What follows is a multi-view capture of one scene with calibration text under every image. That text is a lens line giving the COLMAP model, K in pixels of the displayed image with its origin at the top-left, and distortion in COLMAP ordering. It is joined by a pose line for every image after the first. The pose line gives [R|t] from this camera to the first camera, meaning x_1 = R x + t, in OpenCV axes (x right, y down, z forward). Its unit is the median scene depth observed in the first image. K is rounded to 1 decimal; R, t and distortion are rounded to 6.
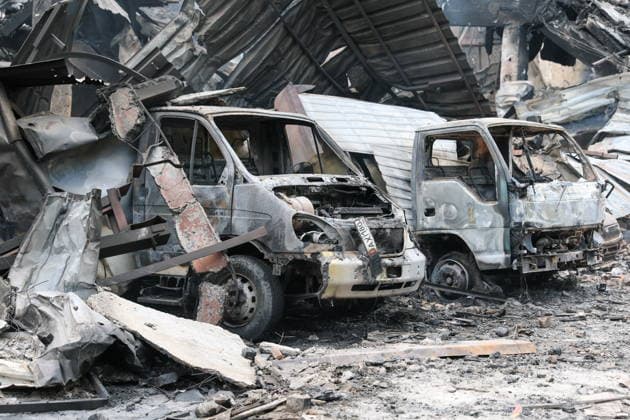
lens RADIAL K [[1152.0, 0, 316.0], [0, 1152.0, 211.8], [0, 0, 1]] dist [0.291041, 0.000000]
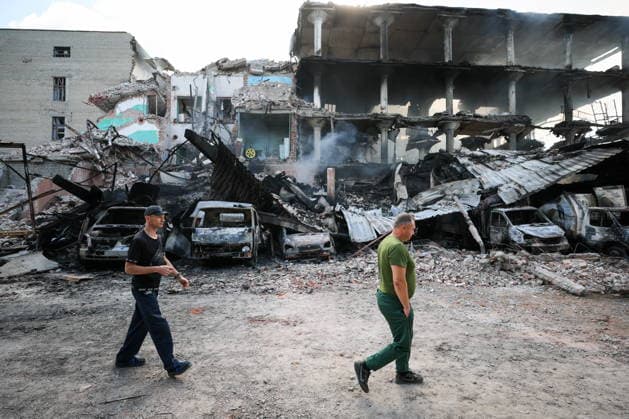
lens RADIAL K [[290.3, 0, 317.3], [0, 290.3, 212.6], [0, 0, 1]] dist [-0.037038, 0.007823]
pose [[0.704019, -0.027744, -0.709639, 0.906293], [-0.023746, 0.997758, -0.062567, -0.024477], [0.709784, 0.060900, 0.701782, 0.700541]]
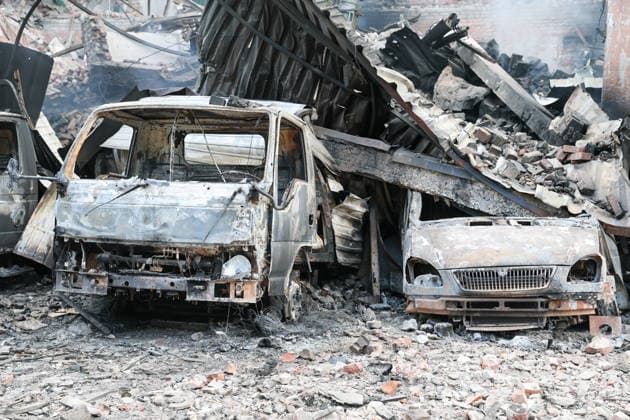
lens RADIAL K [[728.4, 0, 316.6], [0, 728.4, 208.4], [0, 0, 1]] dist [0.051821, 0.000000]
pose [[0.426009, 0.038716, -0.903890, 0.699936], [-0.065005, 0.997812, 0.012102, -0.020941], [0.902381, 0.053601, 0.427593, 0.934408]]
